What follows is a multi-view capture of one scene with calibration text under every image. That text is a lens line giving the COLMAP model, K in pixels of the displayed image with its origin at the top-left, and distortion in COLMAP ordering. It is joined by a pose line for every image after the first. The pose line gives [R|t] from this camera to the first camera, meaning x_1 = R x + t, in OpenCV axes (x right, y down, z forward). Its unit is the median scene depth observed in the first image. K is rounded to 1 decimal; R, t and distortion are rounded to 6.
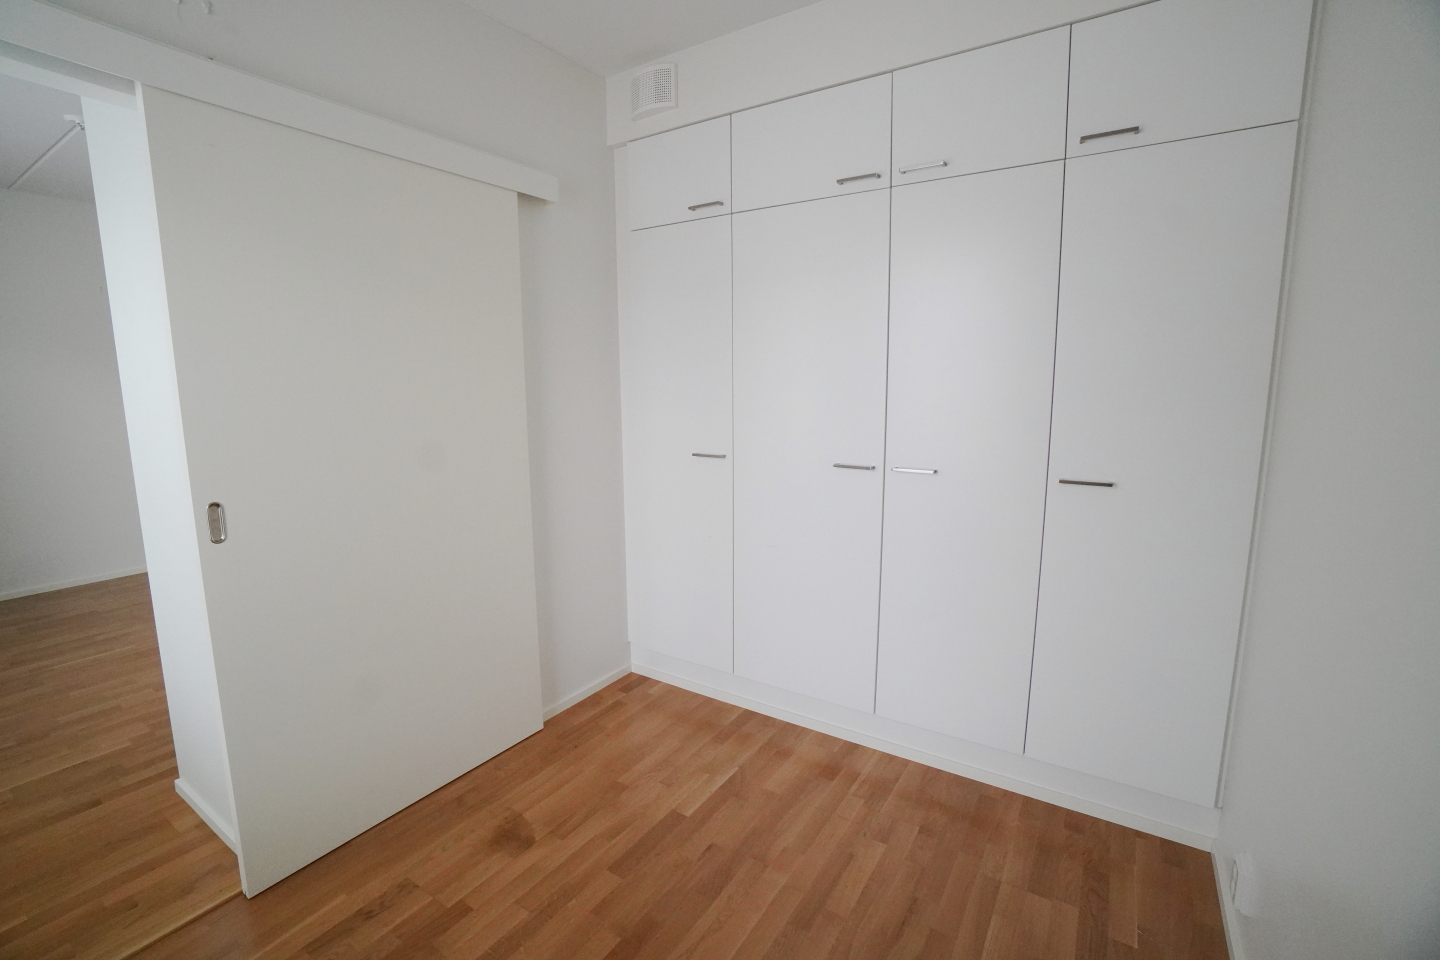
lens RADIAL K [[637.2, 0, 720.0], [0, 637.2, 480.0], [0, 0, 1]] dist [-0.062186, 0.040230]
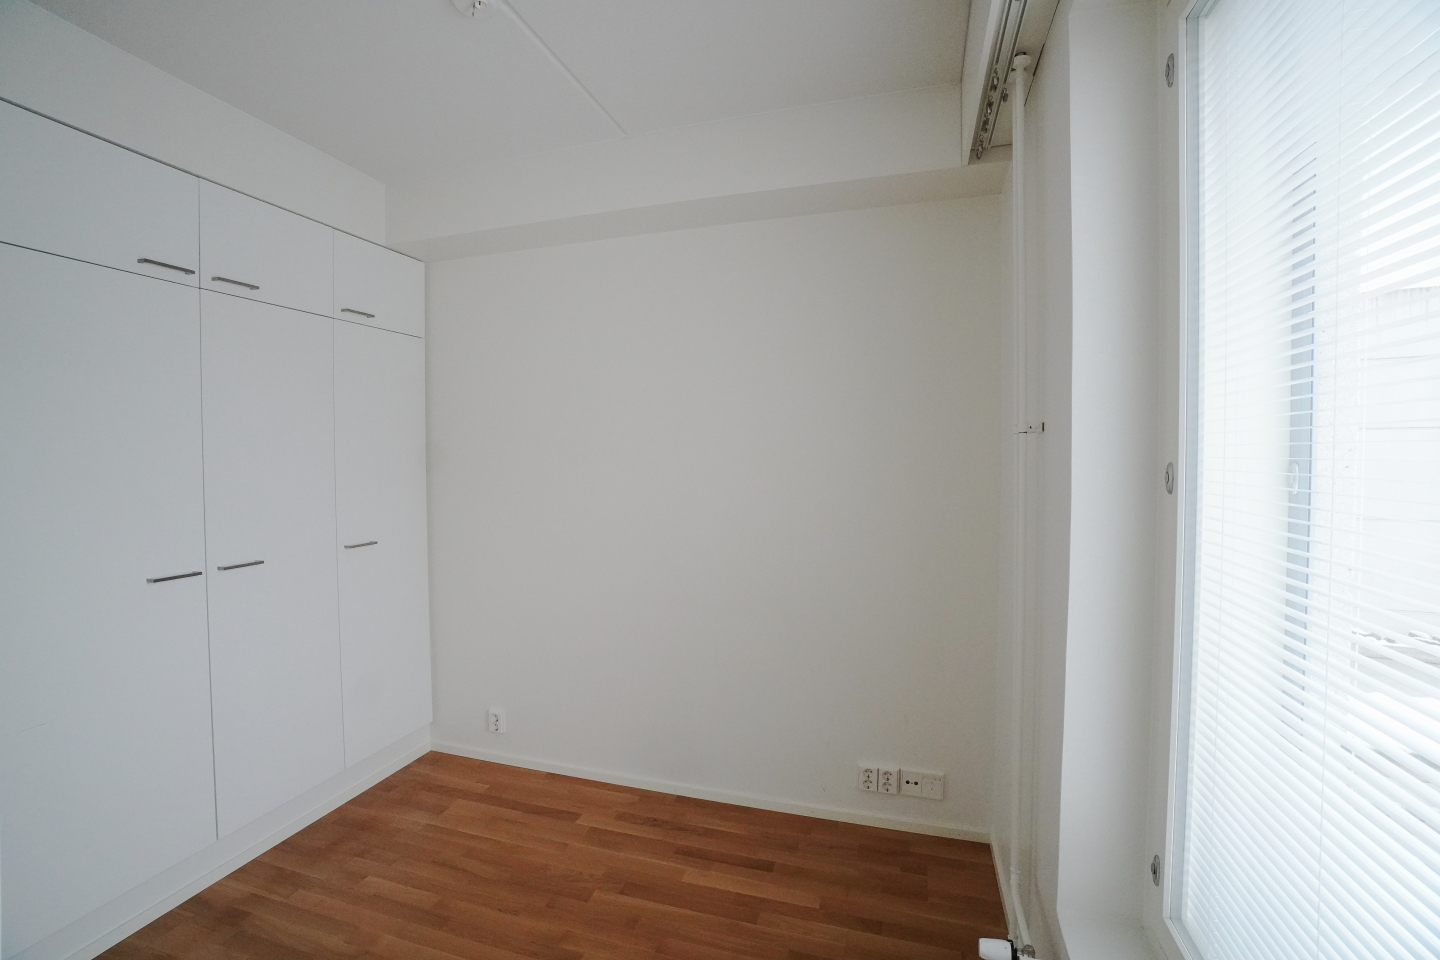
lens RADIAL K [[637.2, 0, 720.0], [0, 637.2, 480.0], [0, 0, 1]] dist [-0.062186, 0.040230]
pose [[-0.286694, -0.024373, 0.957712, -0.602057], [0.160014, 0.984415, 0.072953, -0.061976], [-0.944564, 0.174162, -0.278326, 0.364137]]
